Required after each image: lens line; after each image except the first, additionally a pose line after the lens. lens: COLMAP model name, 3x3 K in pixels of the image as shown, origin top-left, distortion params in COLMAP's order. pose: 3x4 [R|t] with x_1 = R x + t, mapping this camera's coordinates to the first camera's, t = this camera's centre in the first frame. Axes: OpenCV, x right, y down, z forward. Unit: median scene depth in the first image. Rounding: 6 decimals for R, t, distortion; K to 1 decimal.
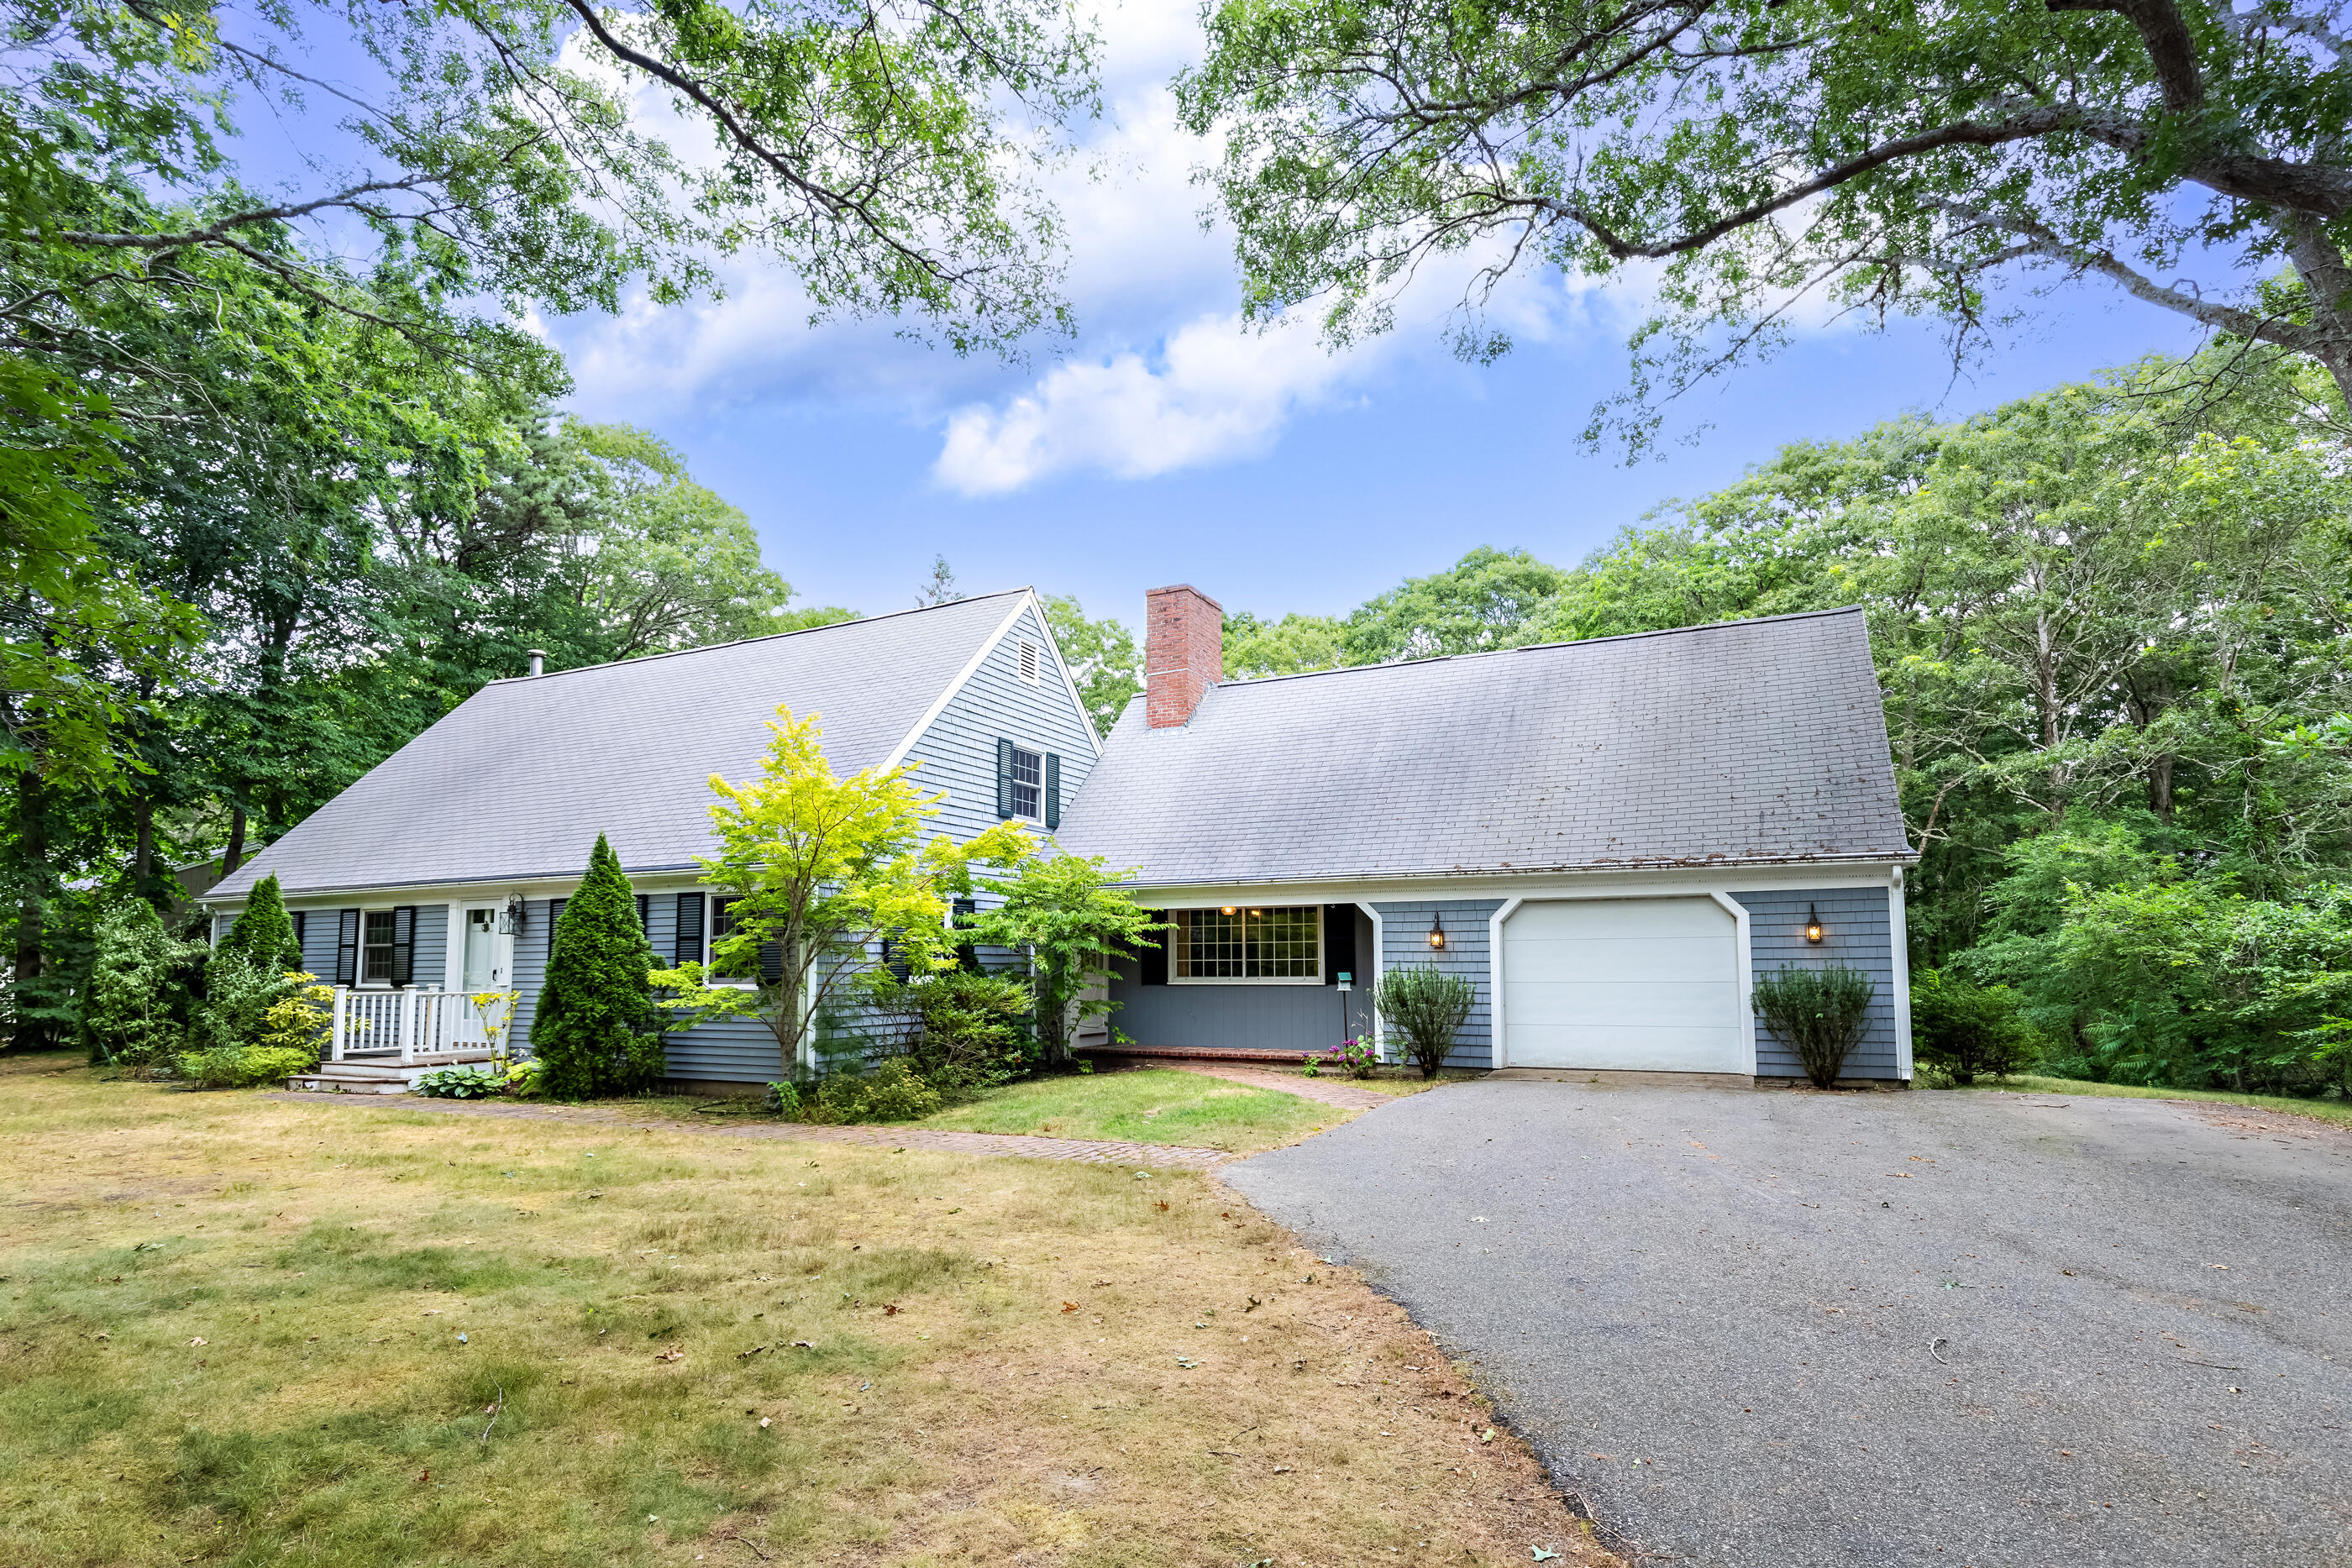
lens RADIAL K [[1130.8, 0, 1177.7], [0, 1130.8, 873.4], [0, 0, 1]] dist [-0.000120, -0.000076]
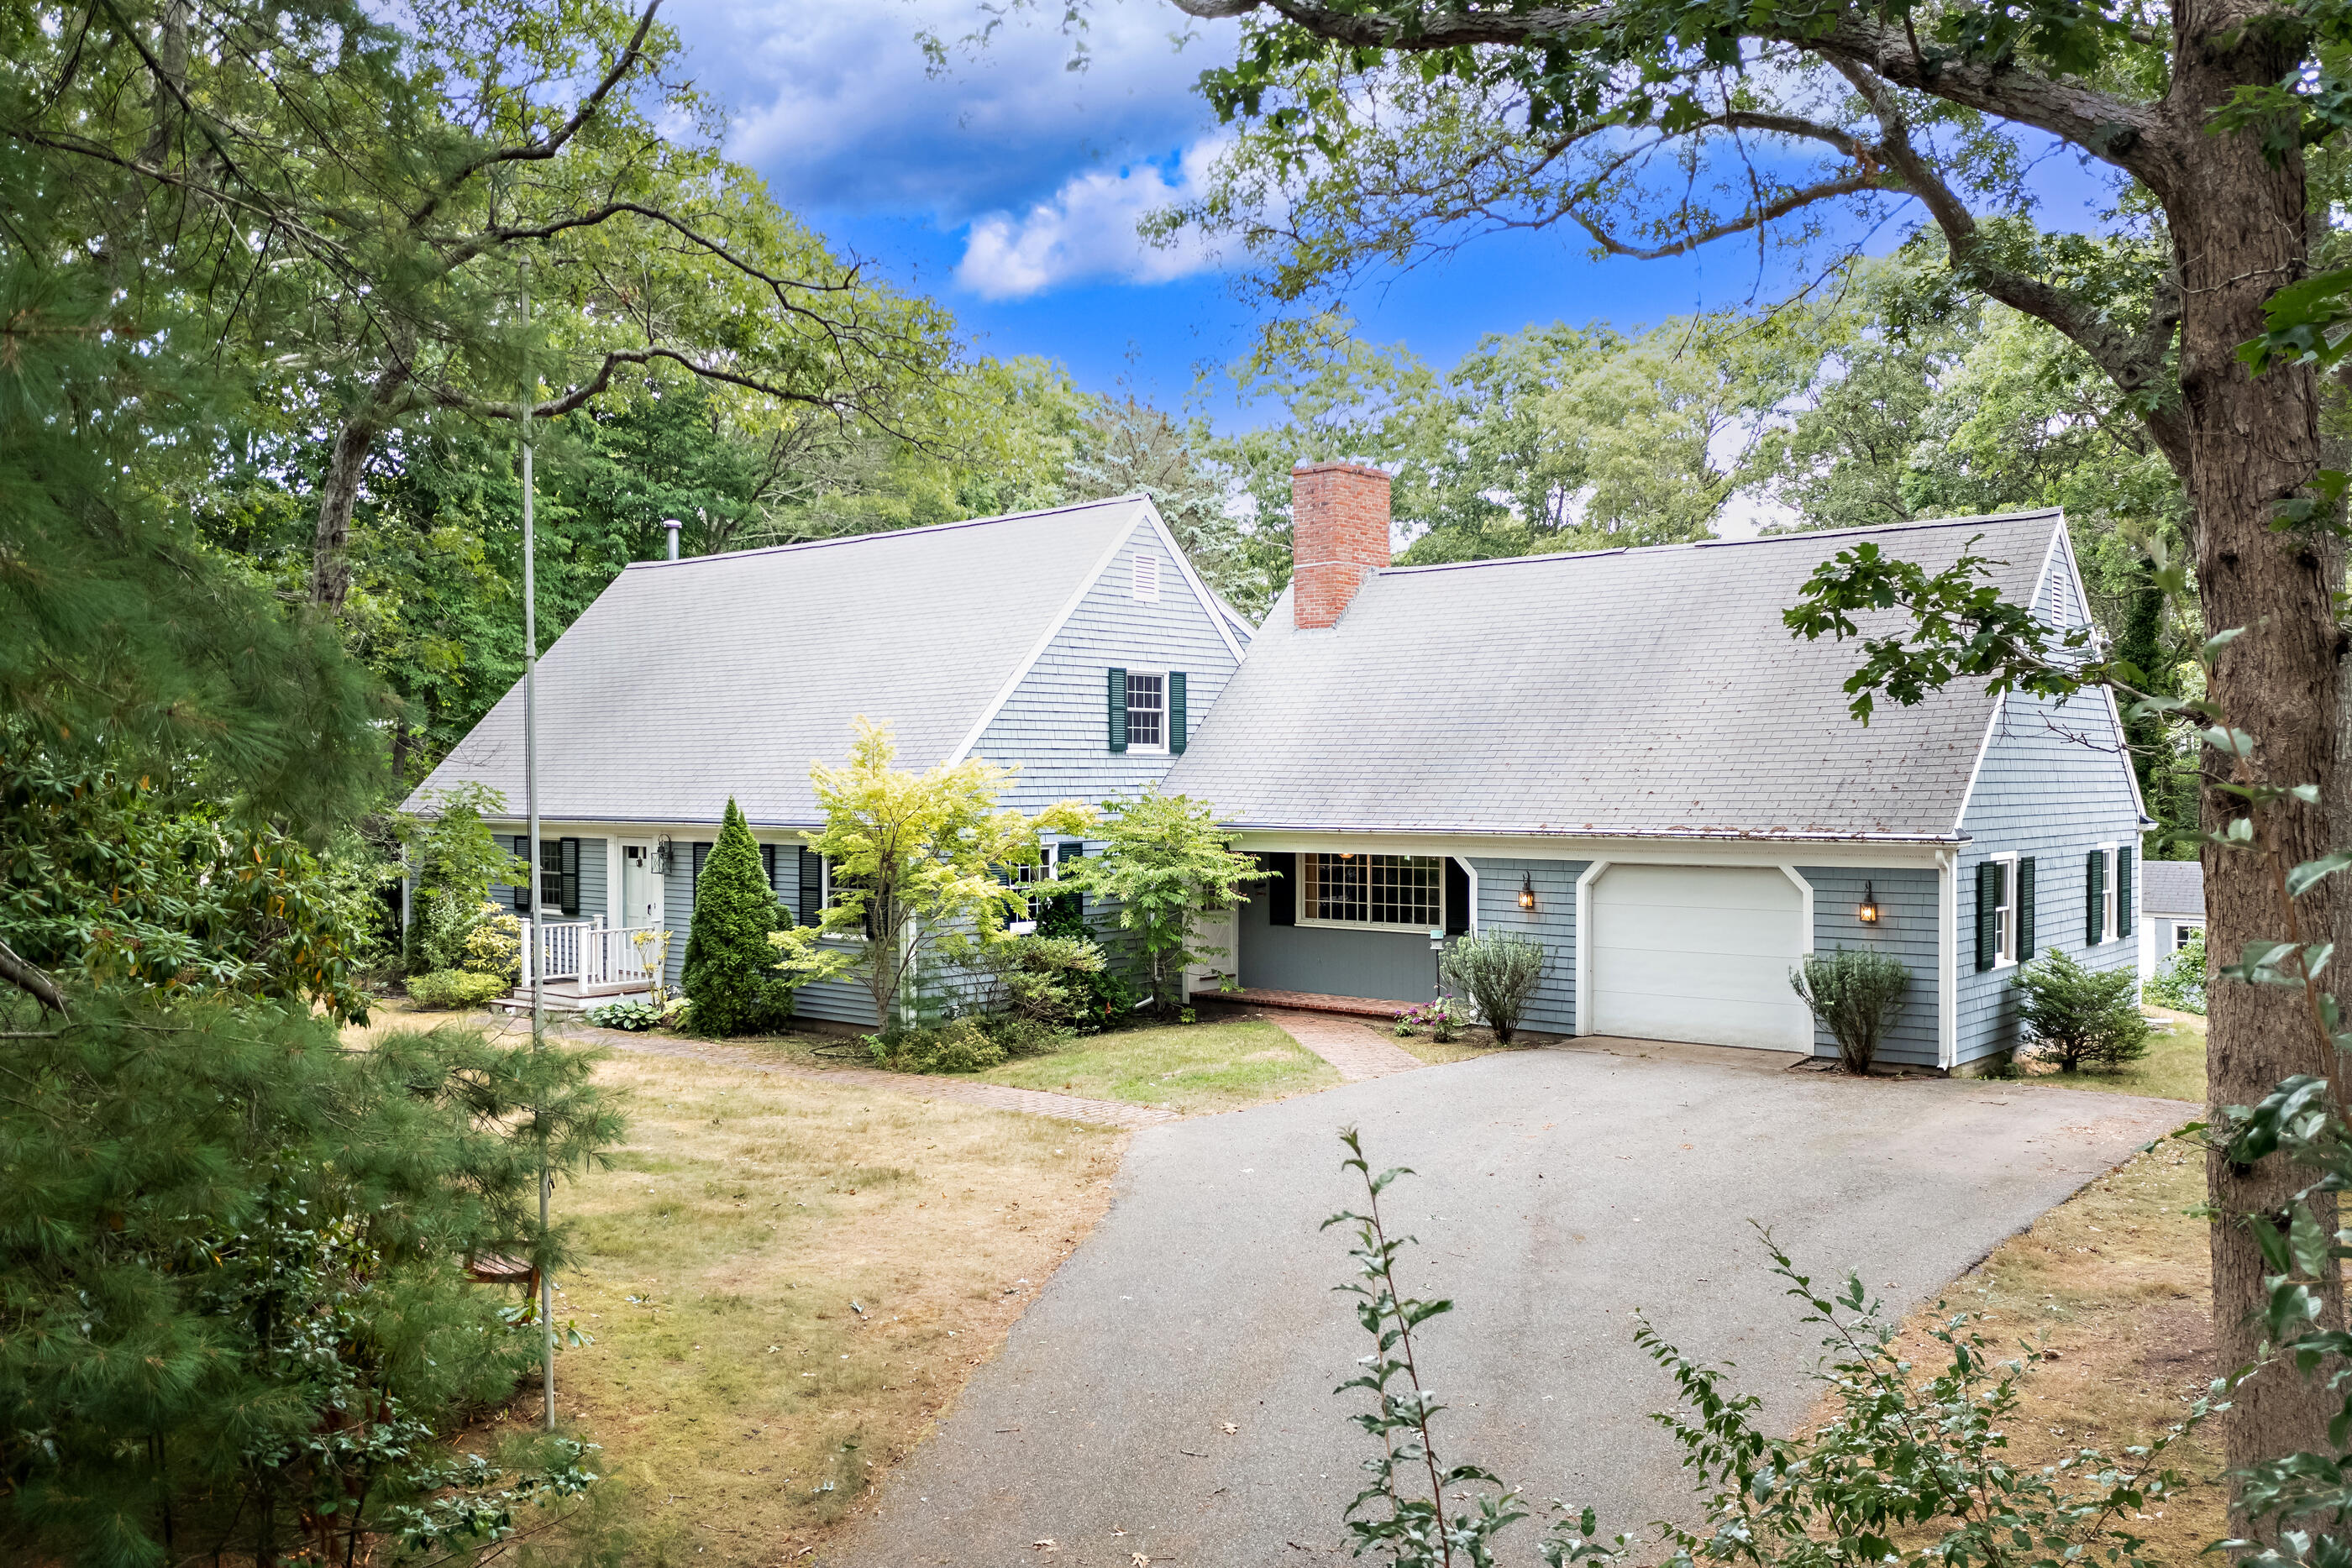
lens RADIAL K [[1866.3, 0, 1176.0], [0, 1866.3, 784.0], [0, 0, 1]] dist [-0.036082, 0.000990]
pose [[0.966081, 0.001321, -0.258235, 0.349221], [0.021321, 0.996165, 0.084858, -0.179132], [0.257356, -0.087486, 0.962348, -0.584573]]
